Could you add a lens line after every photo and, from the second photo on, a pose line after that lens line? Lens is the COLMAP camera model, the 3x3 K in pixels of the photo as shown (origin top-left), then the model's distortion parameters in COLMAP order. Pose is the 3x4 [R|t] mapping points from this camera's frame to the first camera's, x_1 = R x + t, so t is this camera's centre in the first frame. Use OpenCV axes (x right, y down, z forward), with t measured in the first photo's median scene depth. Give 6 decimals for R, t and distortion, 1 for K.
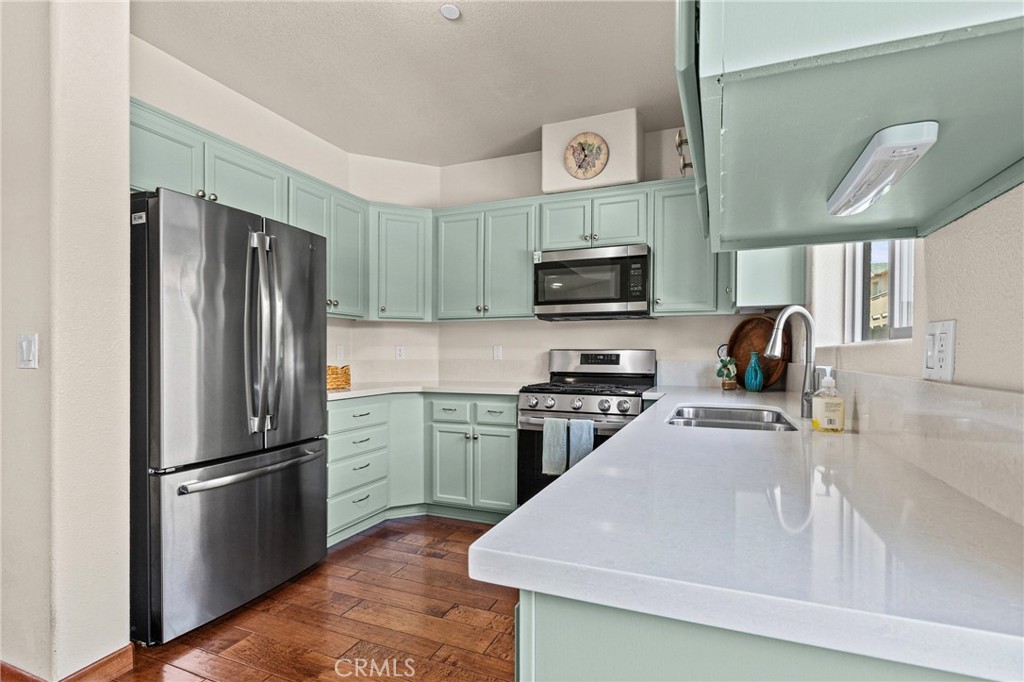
lens RADIAL K [[475.5, 0, 539.5], [0, 475.5, 344.4], [0, 0, 1]] dist [0.003741, -0.000117]
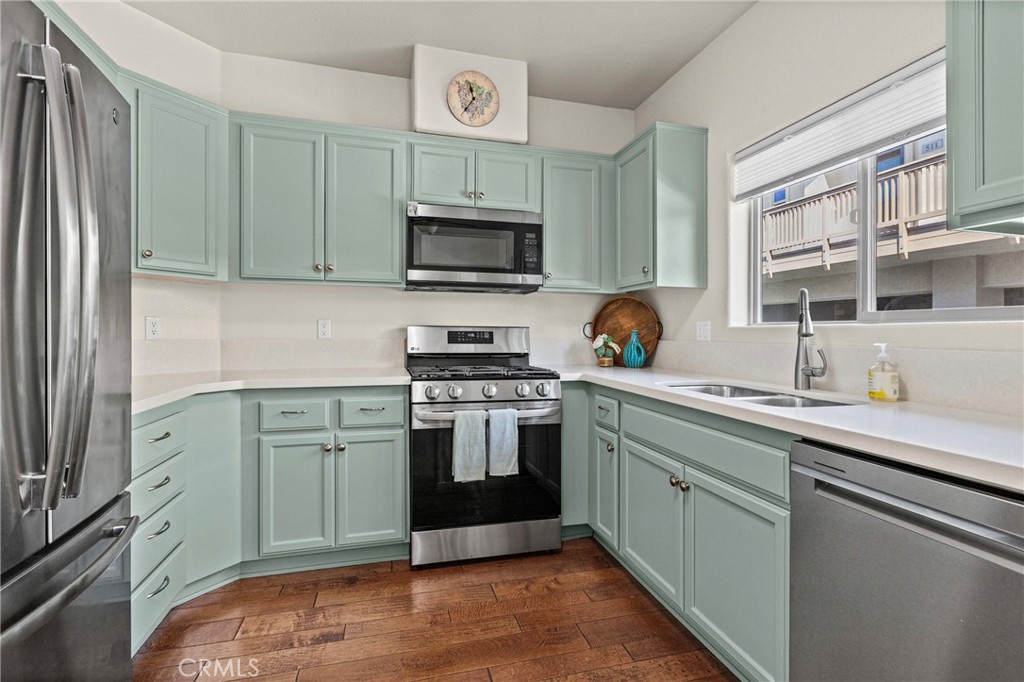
lens RADIAL K [[475.5, 0, 515.4], [0, 475.5, 321.6], [0, 0, 1]] dist [0.003741, -0.000117]
pose [[0.803780, 0.018383, 0.594642, -0.341401], [-0.016718, 0.999826, -0.008312, 0.008292], [-0.594691, -0.003260, 0.803948, 0.269278]]
